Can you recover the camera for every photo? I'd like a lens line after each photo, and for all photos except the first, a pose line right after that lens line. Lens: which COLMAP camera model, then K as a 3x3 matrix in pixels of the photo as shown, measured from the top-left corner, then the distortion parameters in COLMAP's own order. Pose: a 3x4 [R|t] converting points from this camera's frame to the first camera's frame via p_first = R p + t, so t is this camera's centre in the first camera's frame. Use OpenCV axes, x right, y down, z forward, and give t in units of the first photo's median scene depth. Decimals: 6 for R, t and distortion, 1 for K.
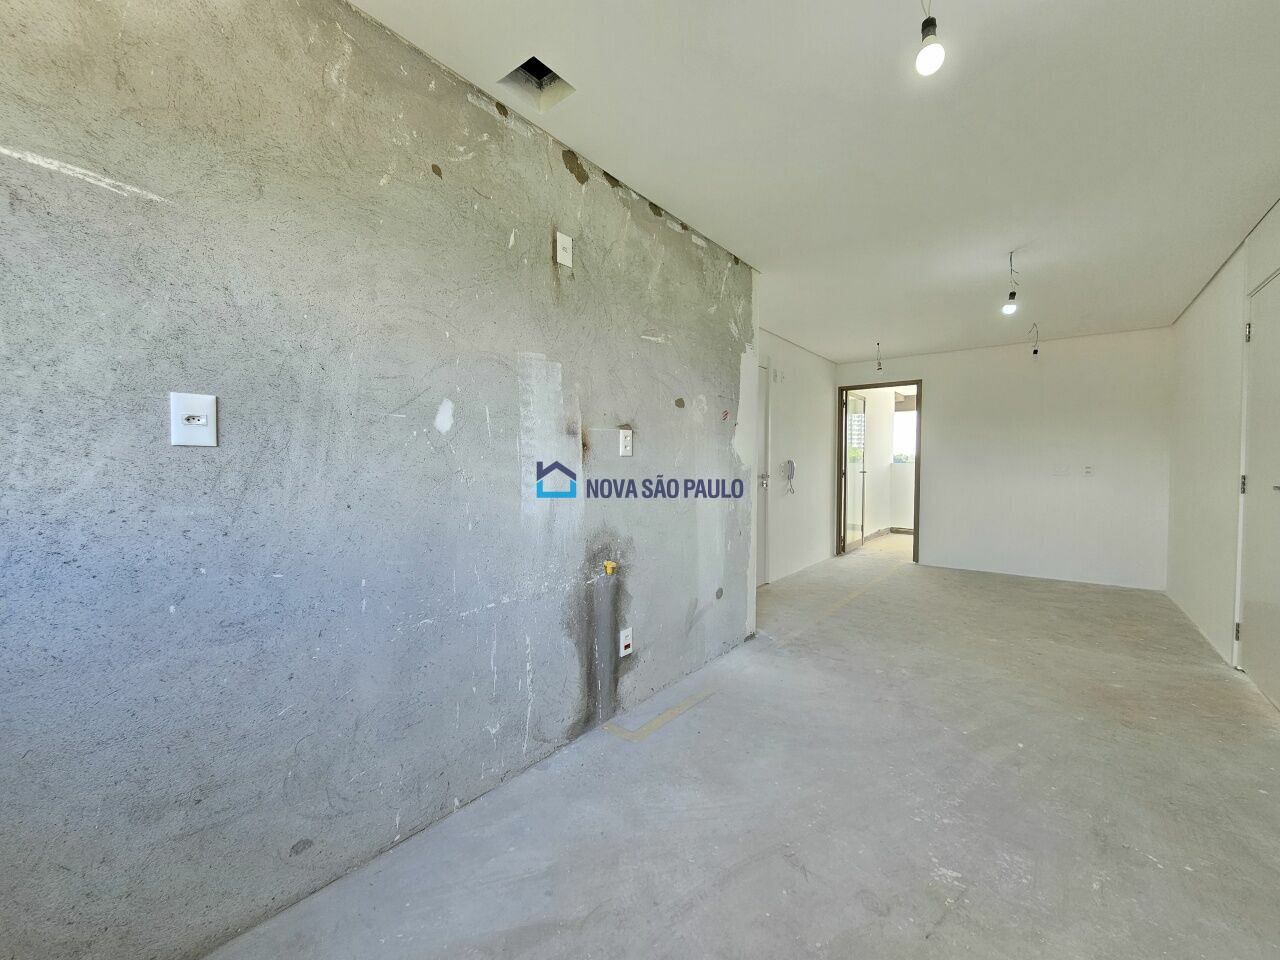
lens RADIAL K [[524.6, 0, 641.4], [0, 524.6, 477.7], [0, 0, 1]] dist [-0.002657, -0.000121]
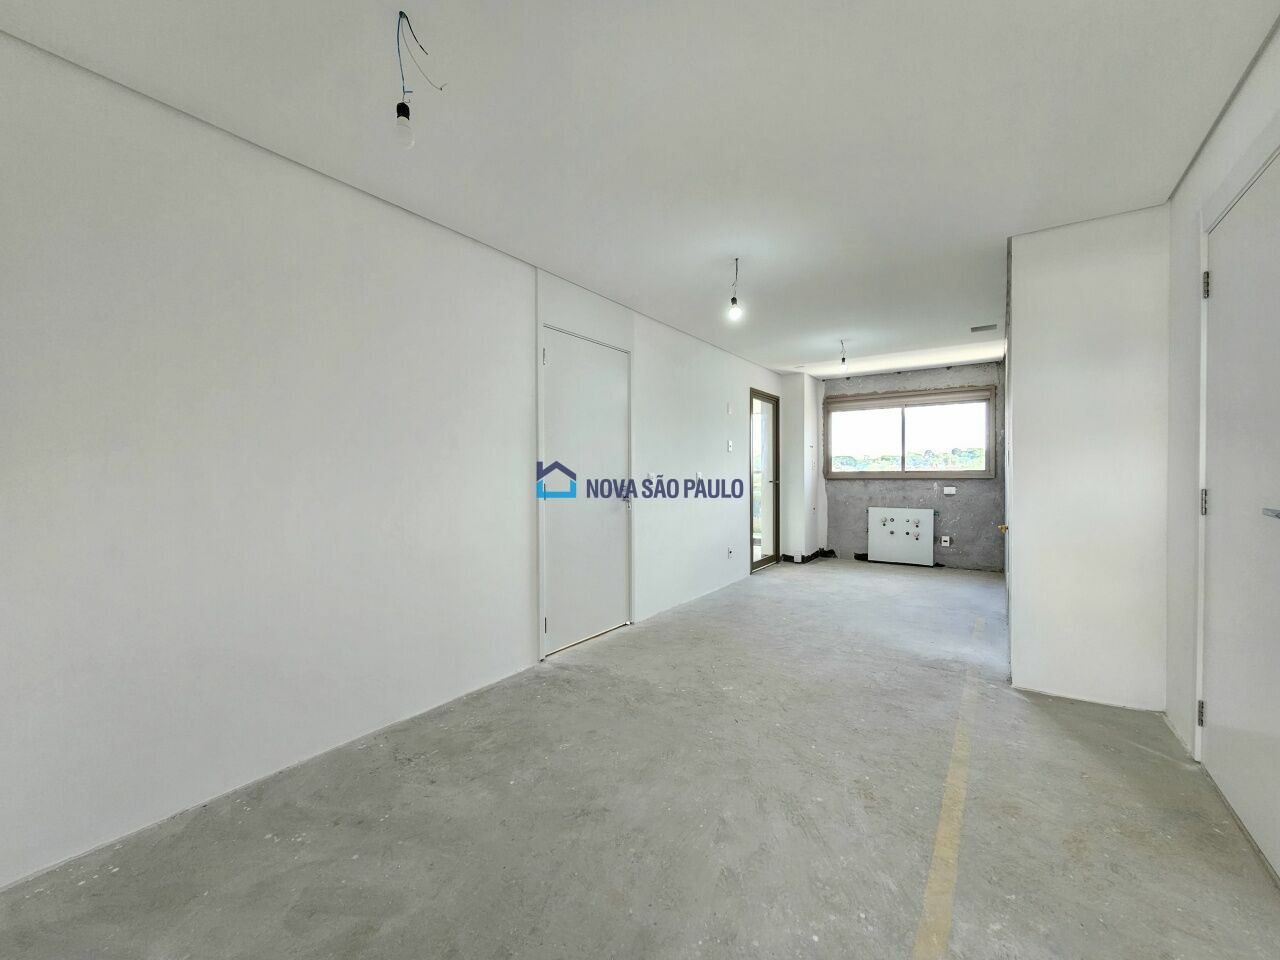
lens RADIAL K [[524.6, 0, 641.4], [0, 524.6, 477.7], [0, 0, 1]] dist [-0.002657, -0.000121]
pose [[-0.997751, -0.000081, -0.067029, 0.895468], [-0.002835, 0.999156, 0.040989, -0.056513], [0.066969, 0.041087, -0.996909, 1.863413]]
